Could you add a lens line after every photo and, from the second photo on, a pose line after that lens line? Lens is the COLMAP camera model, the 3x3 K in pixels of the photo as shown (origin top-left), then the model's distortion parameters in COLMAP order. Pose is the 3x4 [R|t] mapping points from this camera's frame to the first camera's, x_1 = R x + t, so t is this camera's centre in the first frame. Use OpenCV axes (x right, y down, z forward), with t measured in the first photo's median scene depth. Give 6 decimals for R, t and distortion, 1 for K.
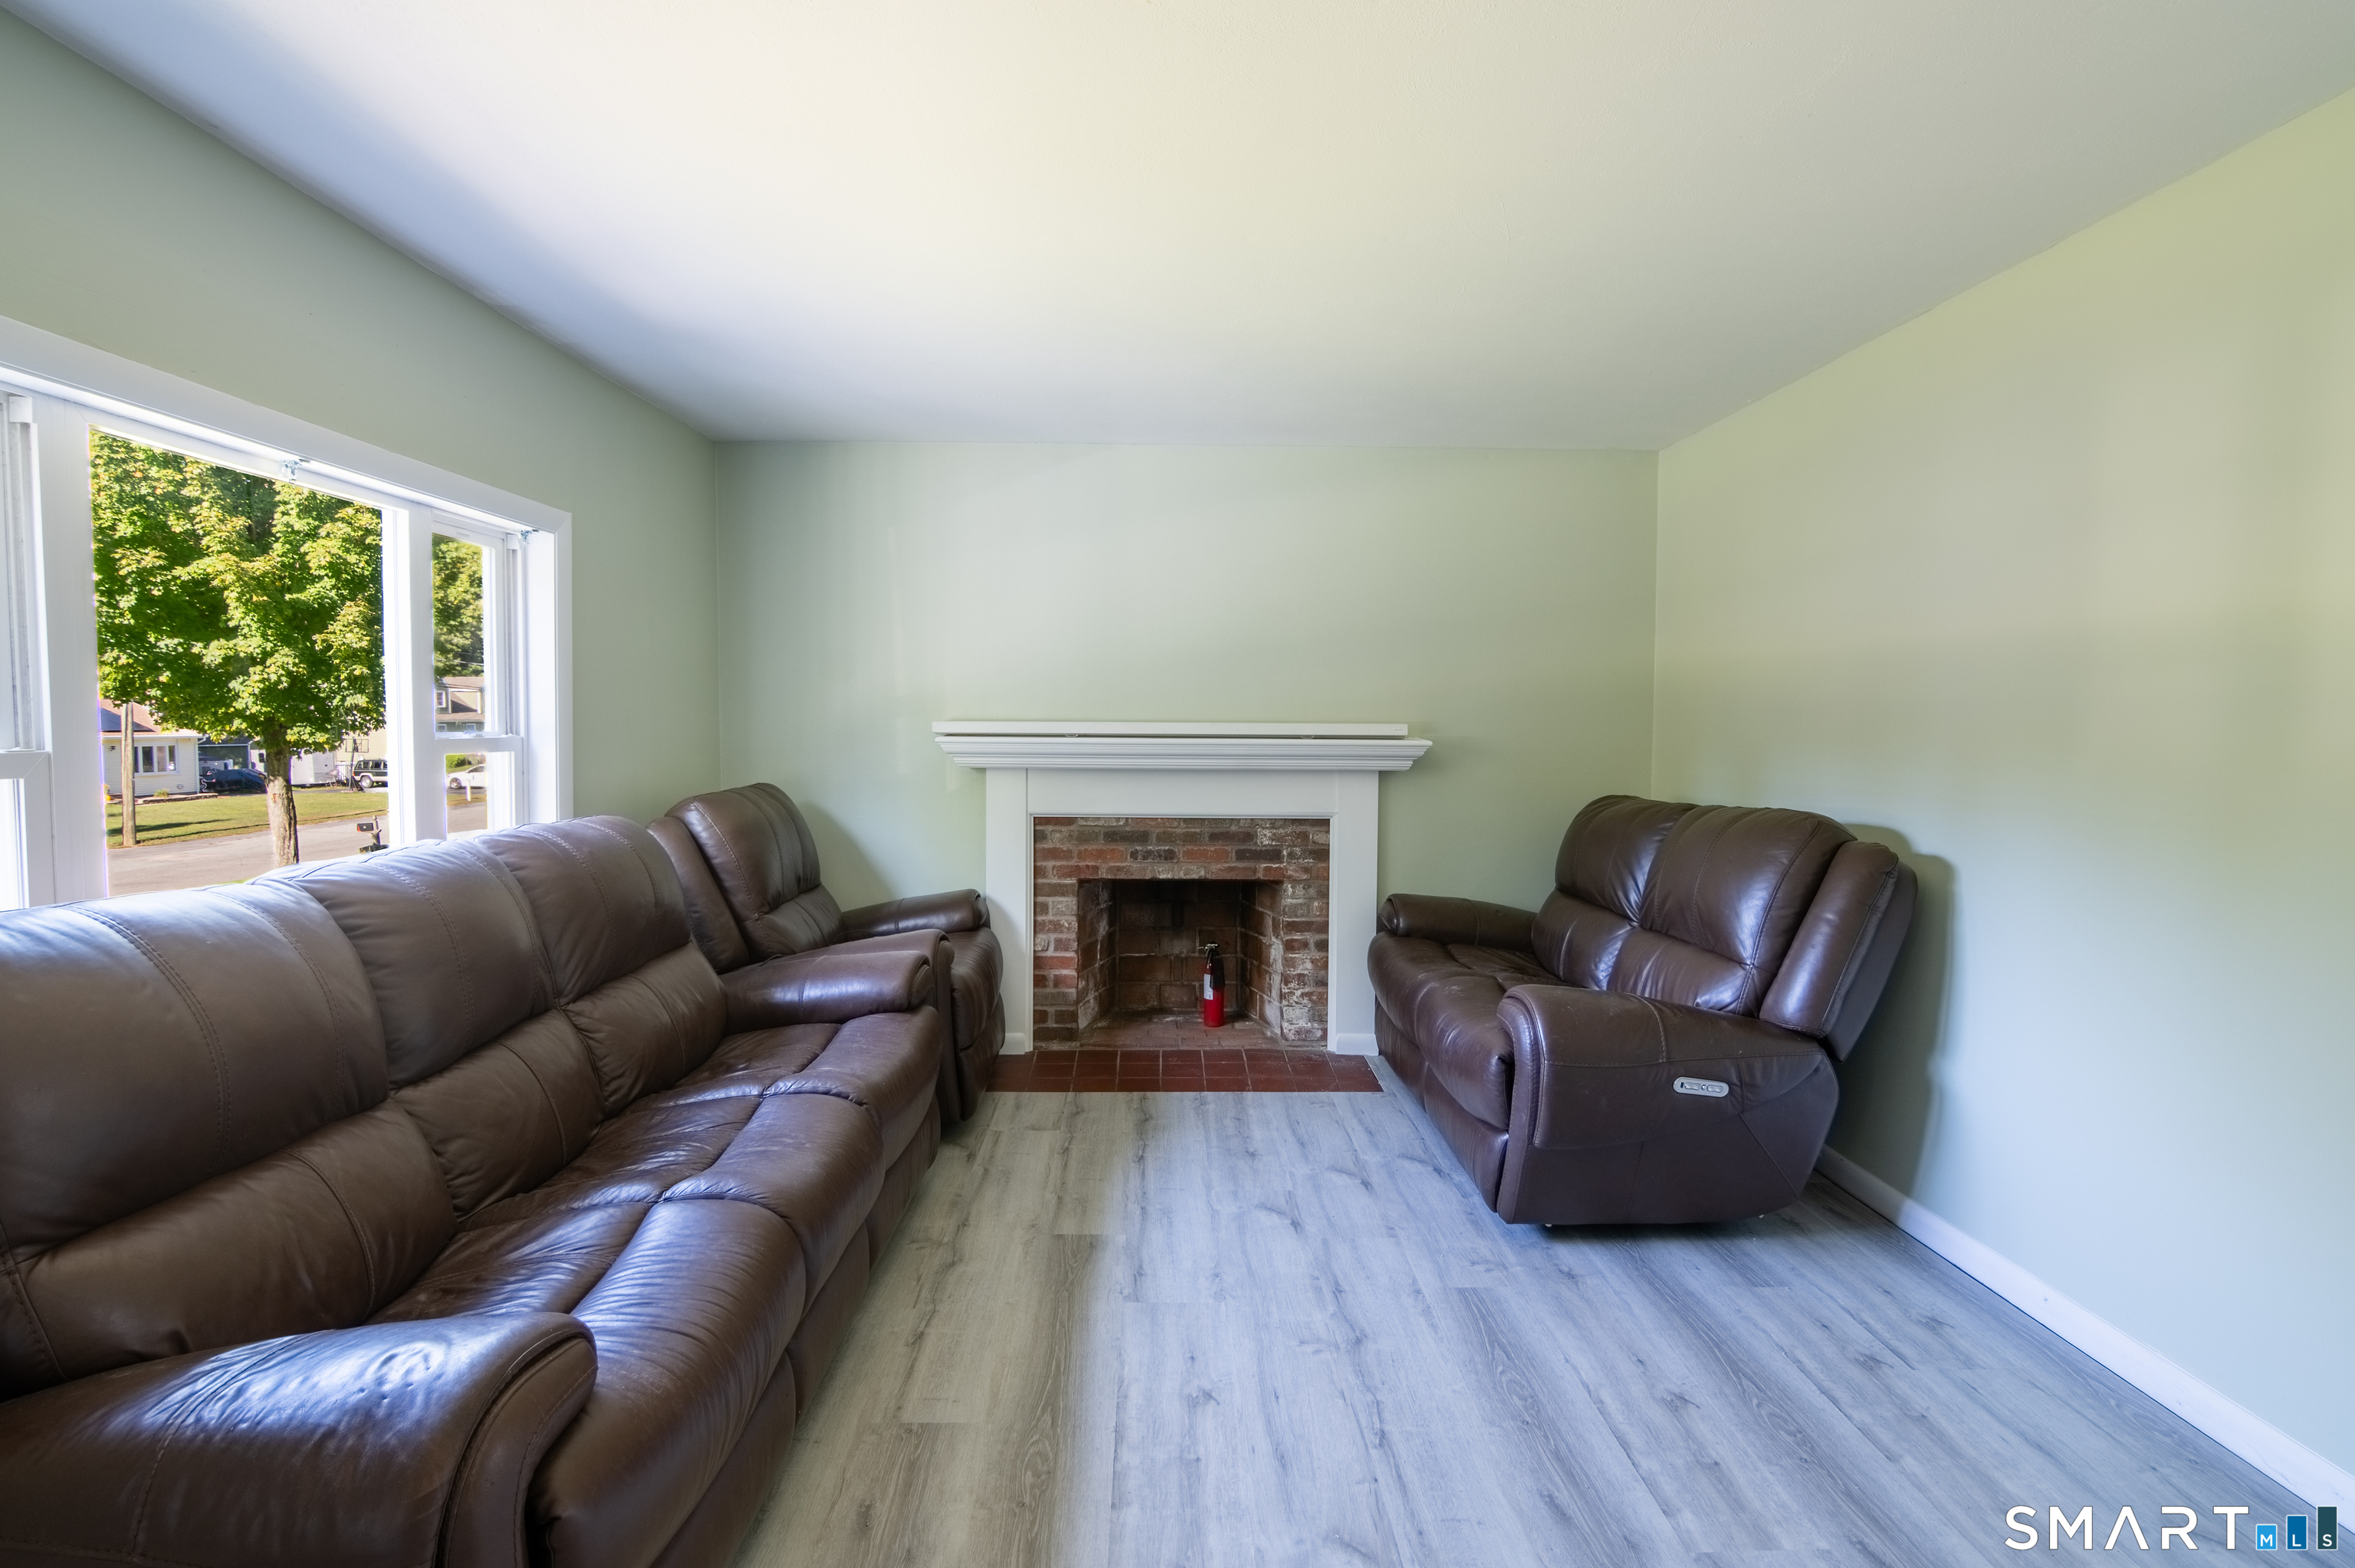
lens RADIAL K [[1139.4, 0, 1163.0], [0, 1139.4, 778.4], [0, 0, 1]] dist [-0.018165, 0.000203]
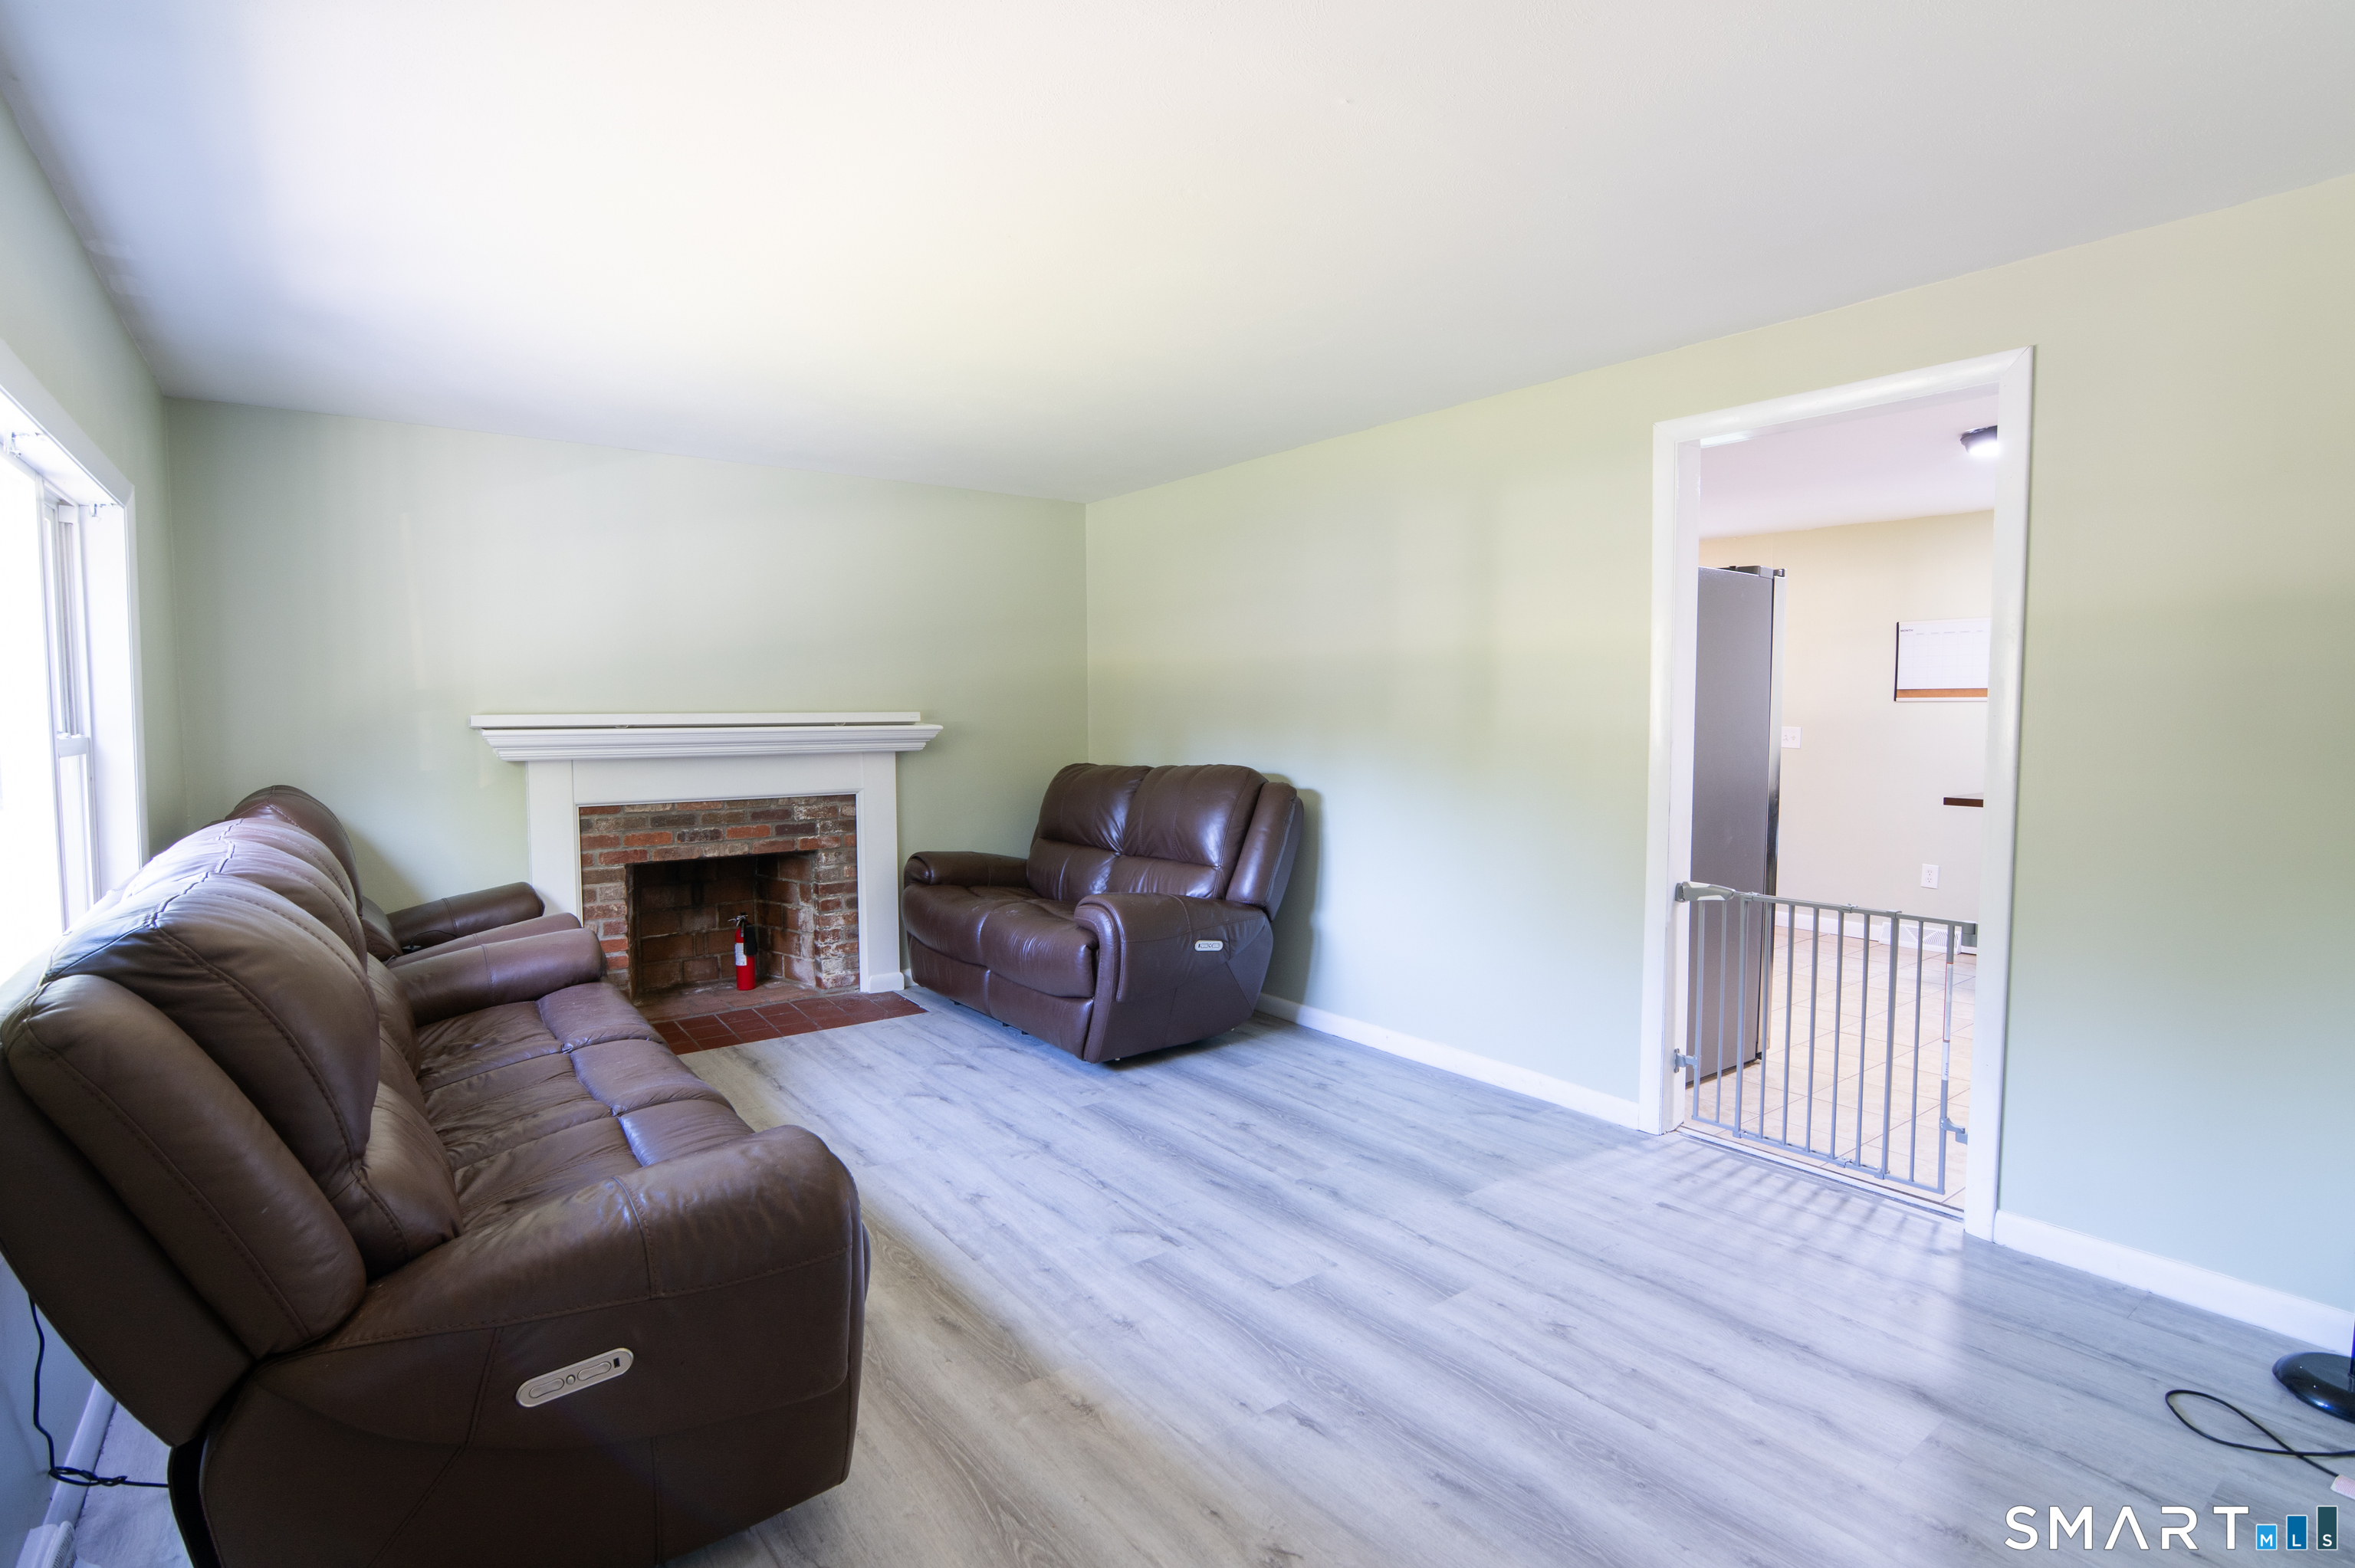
lens RADIAL K [[1138.4, 0, 1136.4], [0, 1138.4, 776.3], [0, 0, 1]] dist [-0.015541, -0.000001]
pose [[0.823307, -0.043556, 0.565922, -0.311924], [0.039388, 0.999032, 0.019589, 0.006483], [-0.566228, 0.006163, 0.824226, -0.143054]]
